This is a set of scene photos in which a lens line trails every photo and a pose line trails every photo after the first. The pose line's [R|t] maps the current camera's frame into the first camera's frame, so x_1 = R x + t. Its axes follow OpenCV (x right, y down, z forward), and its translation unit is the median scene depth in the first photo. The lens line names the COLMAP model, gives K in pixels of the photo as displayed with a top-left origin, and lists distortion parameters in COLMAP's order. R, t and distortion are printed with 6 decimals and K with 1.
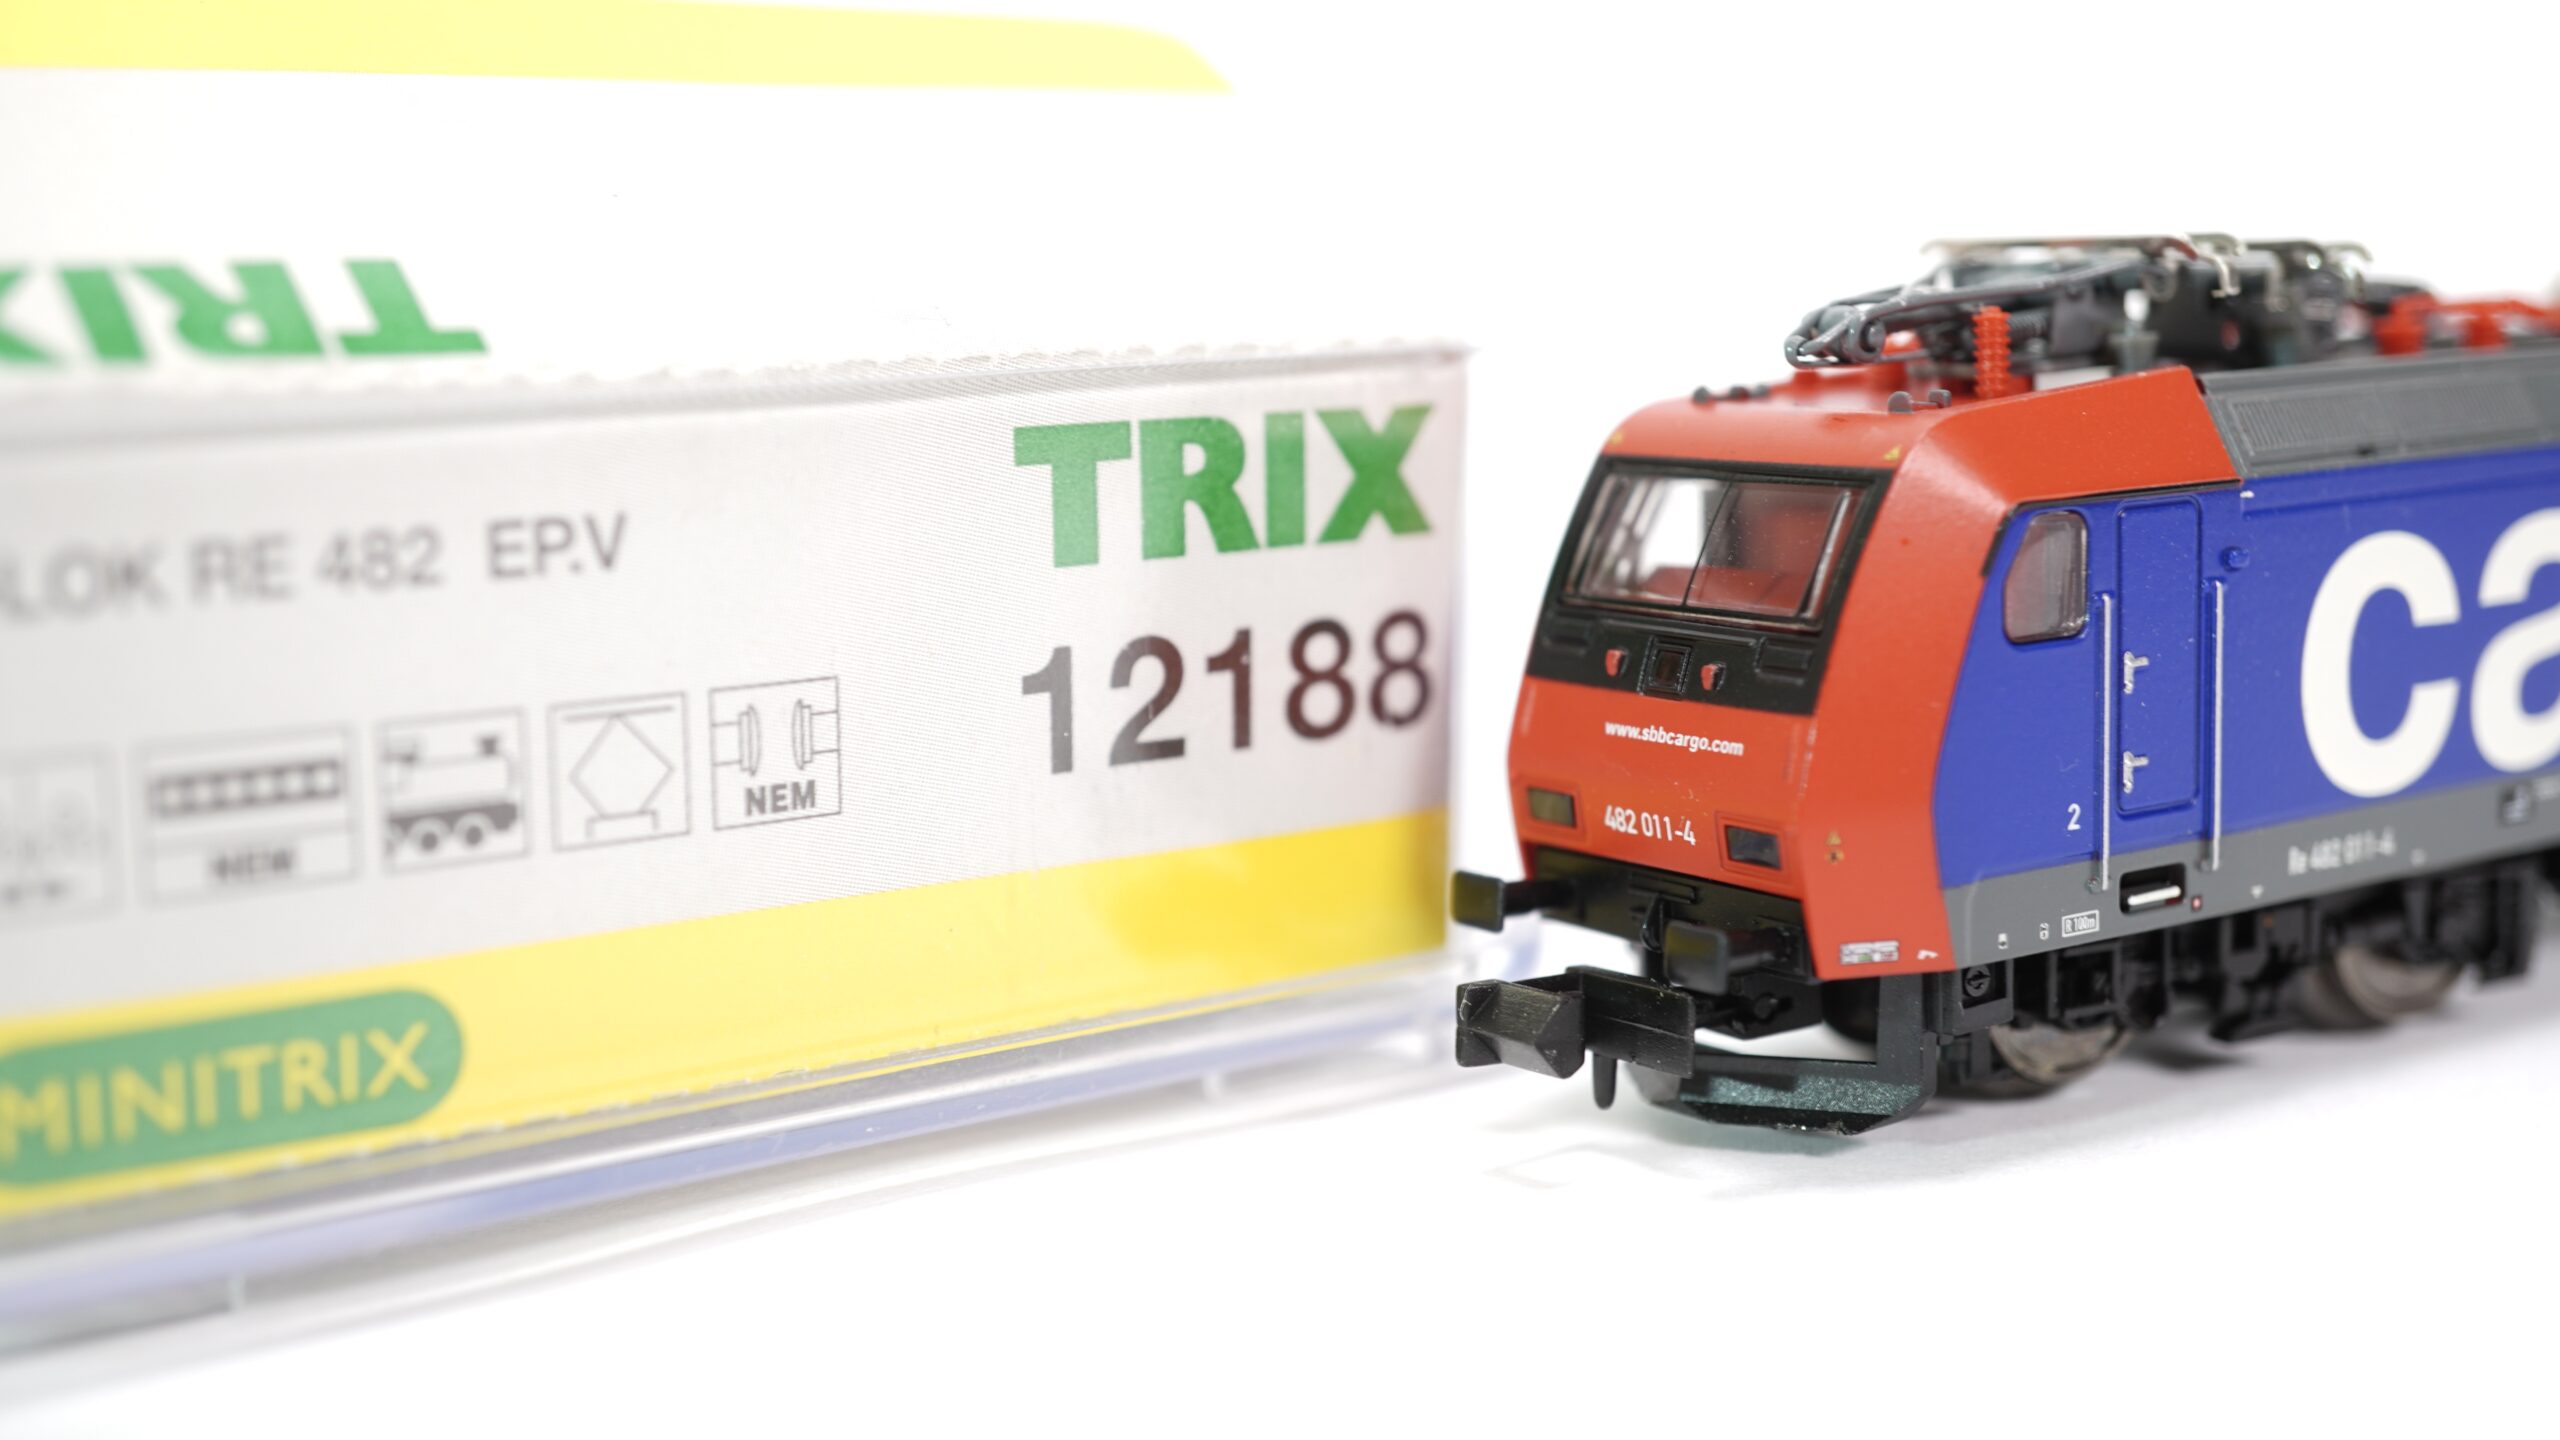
lens RADIAL K [[3245.6, 0, 1280.0], [0, 3245.6, 720.0], [0, 0, 1]] dist [-0.002030, -0.016324]
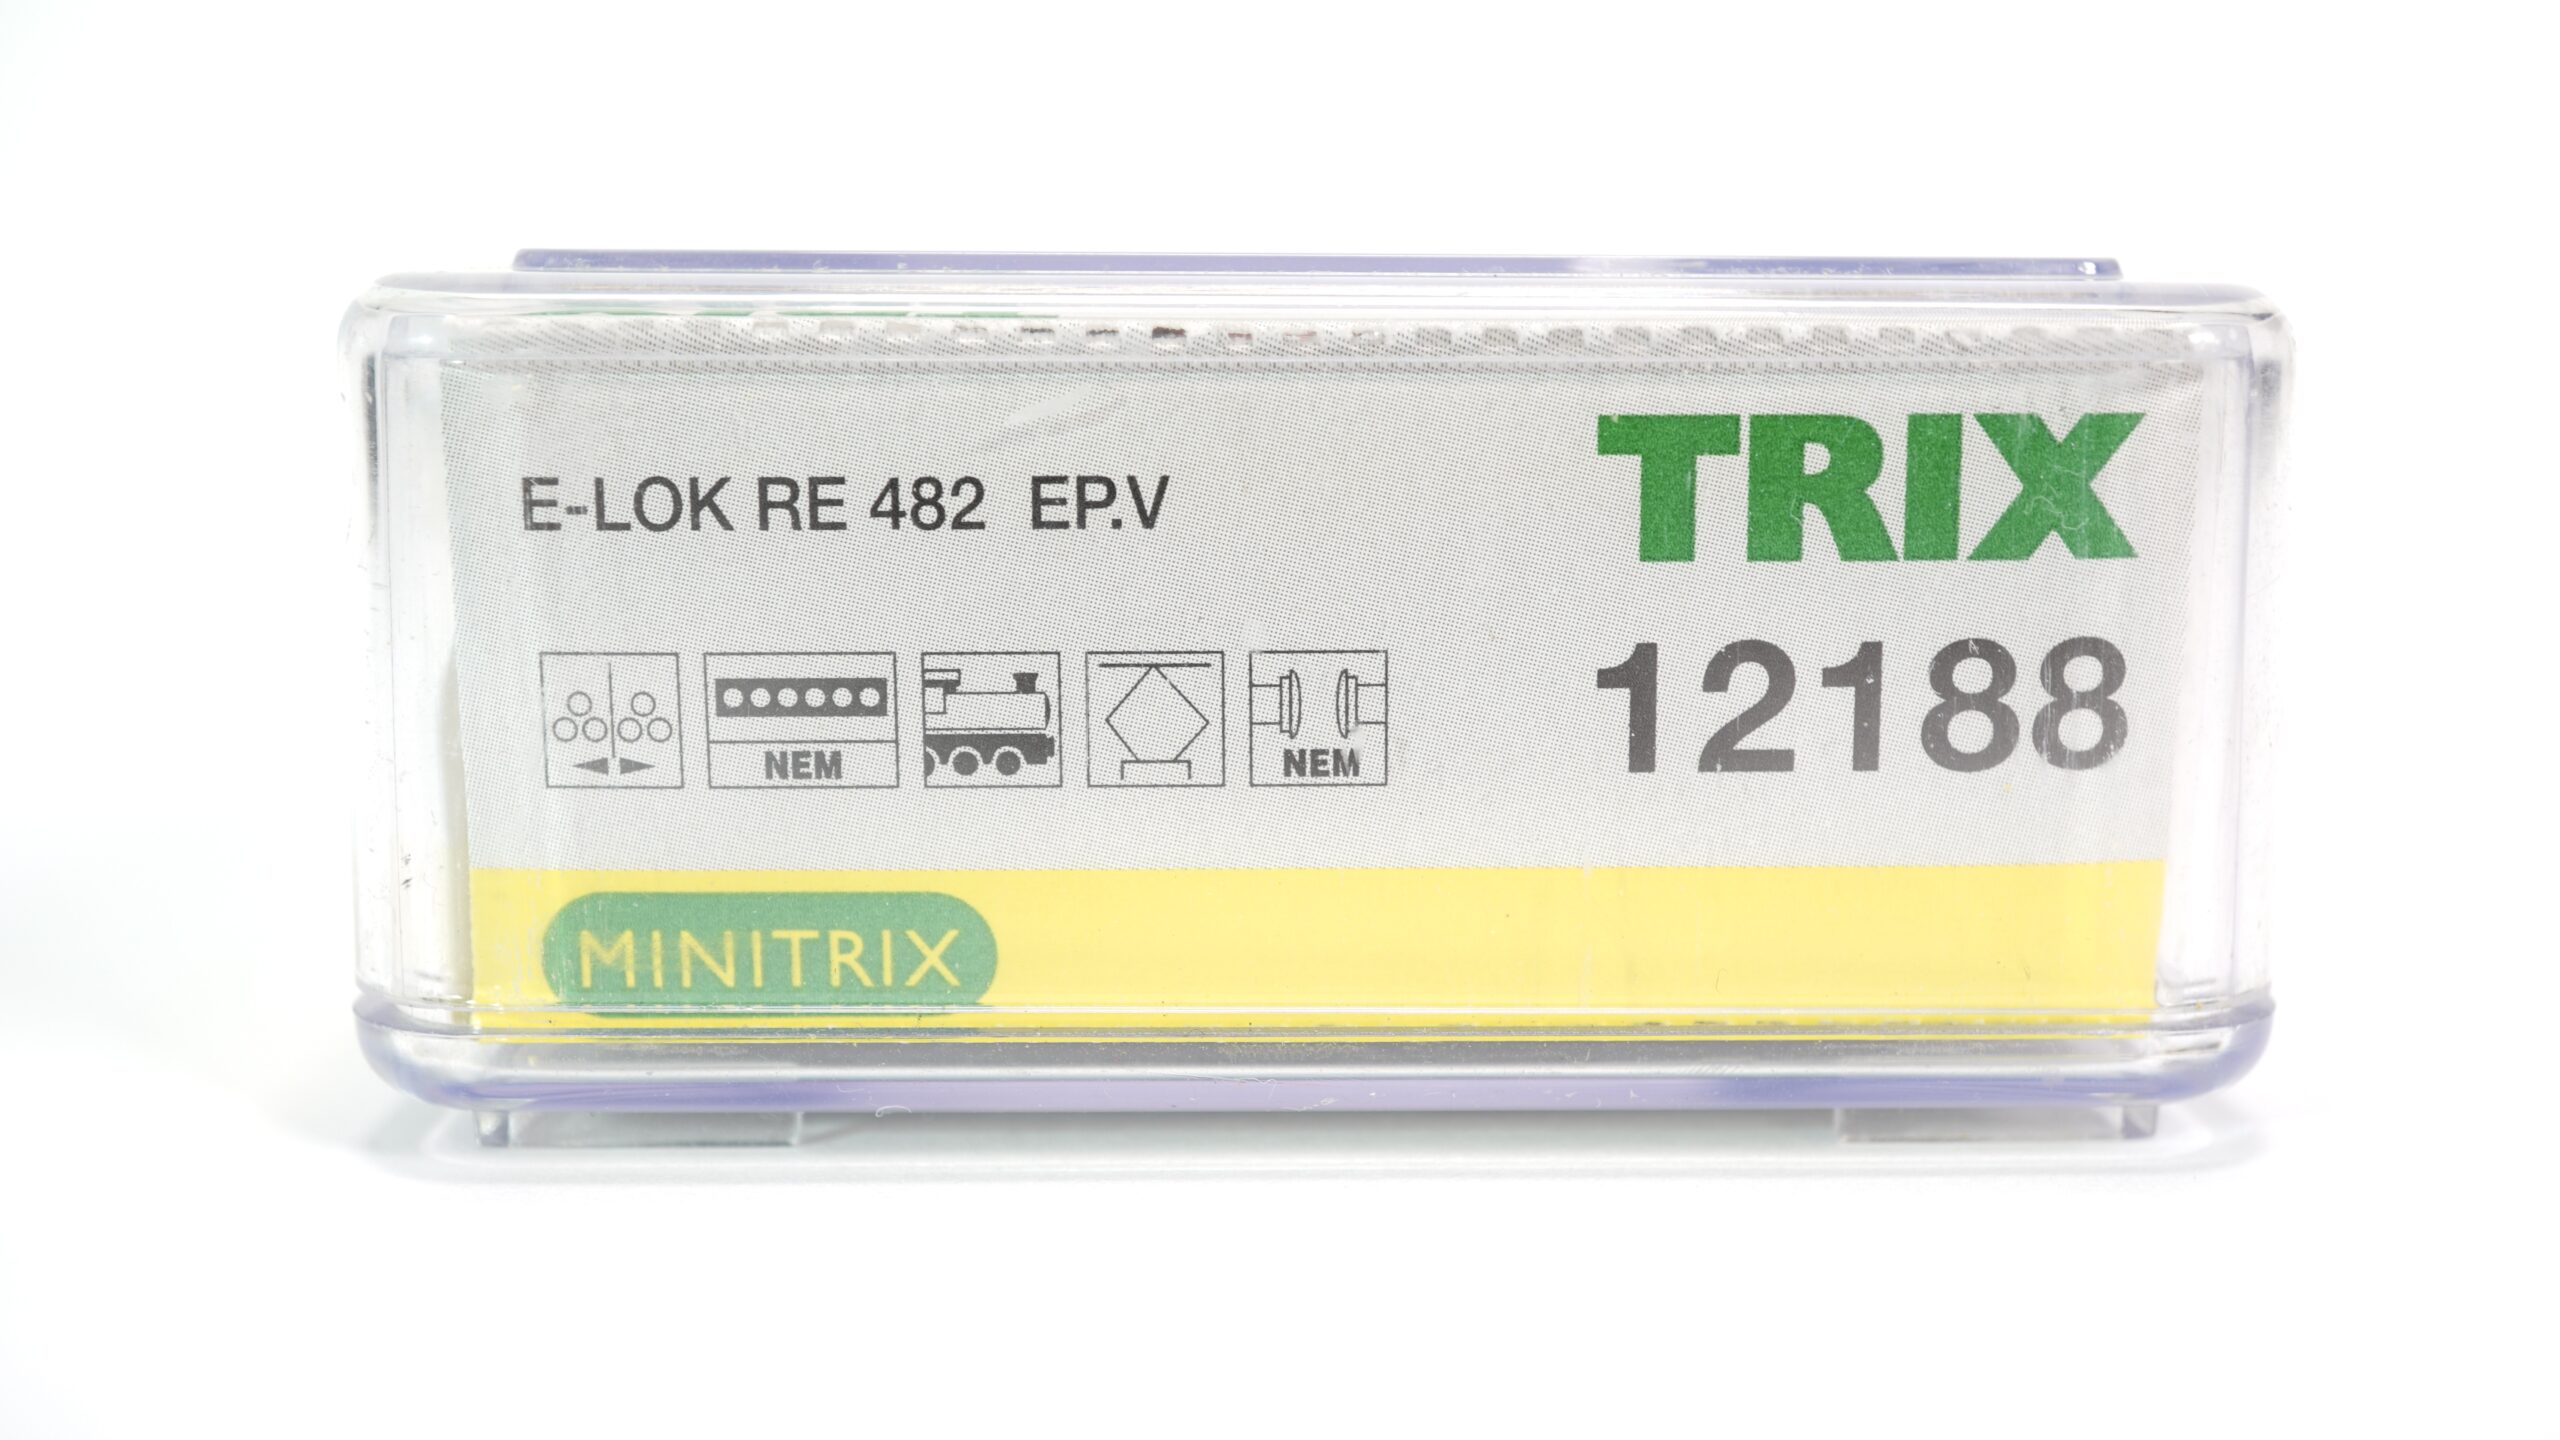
lens RADIAL K [[3245.6, 0, 1280.0], [0, 3245.6, 720.0], [0, 0, 1]] dist [-0.002030, -0.016324]
pose [[0.835582, 0.113758, -0.537458, 0.386791], [-0.097739, 0.993501, 0.058329, -0.048222], [0.540601, 0.003792, 0.841271, 0.130965]]
